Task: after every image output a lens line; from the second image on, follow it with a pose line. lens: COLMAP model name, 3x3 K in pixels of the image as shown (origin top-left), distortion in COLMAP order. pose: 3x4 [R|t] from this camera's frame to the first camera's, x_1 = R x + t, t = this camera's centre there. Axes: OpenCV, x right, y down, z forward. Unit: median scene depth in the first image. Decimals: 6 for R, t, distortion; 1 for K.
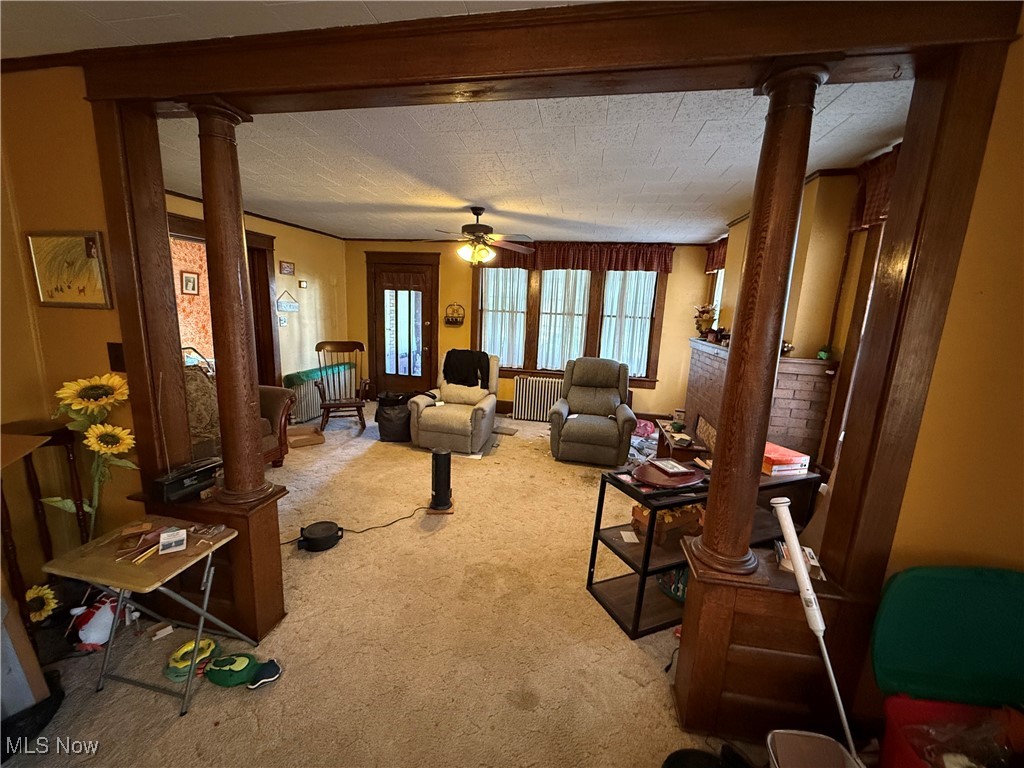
lens RADIAL K [[407.0, 0, 508.3], [0, 407.0, 381.1], [0, 0, 1]] dist [0.001200, 0.000170]
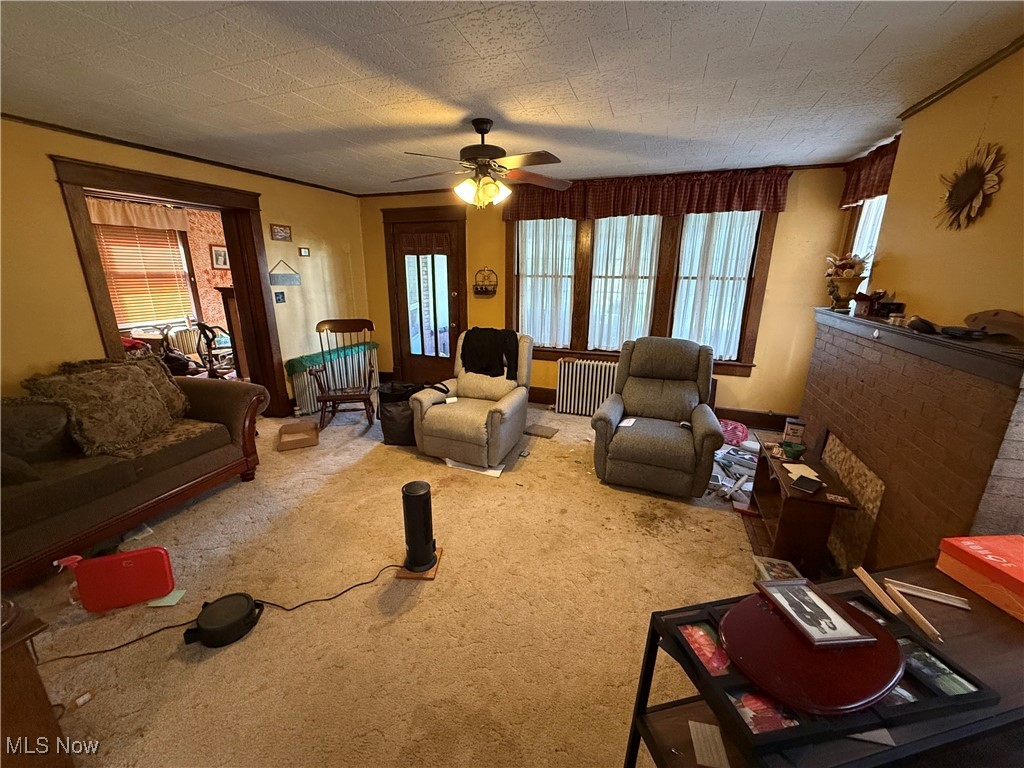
lens RADIAL K [[407.0, 0, 509.2], [0, 407.0, 381.8], [0, 0, 1]] dist [0.001200, 0.000170]
pose [[0.985744, 0.009118, -0.168007, 0.062694], [0.004695, 0.996651, 0.081637, -0.037639], [0.168188, -0.081262, 0.982400, 0.229237]]
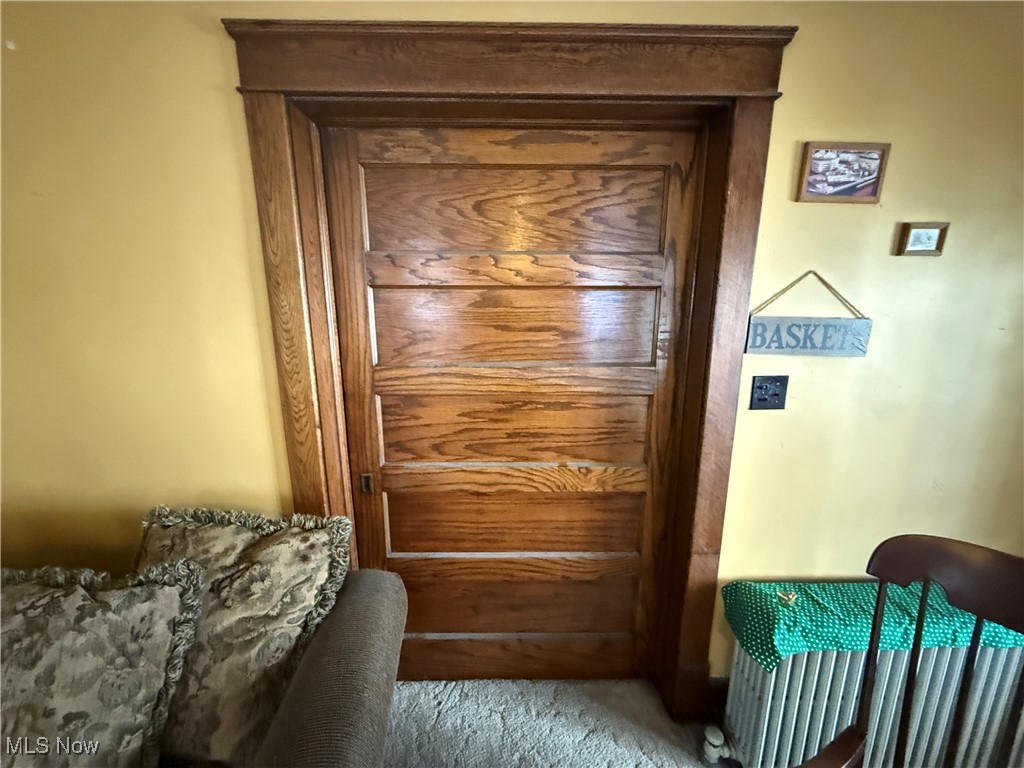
lens RADIAL K [[407.0, 0, 506.4], [0, 407.0, 385.2], [0, 0, 1]] dist [0.001200, 0.000170]
pose [[0.196104, 0.162869, -0.966963, -0.335577], [-0.177571, 0.975705, 0.128330, -0.154839], [0.964371, 0.146539, 0.220260, 0.779538]]
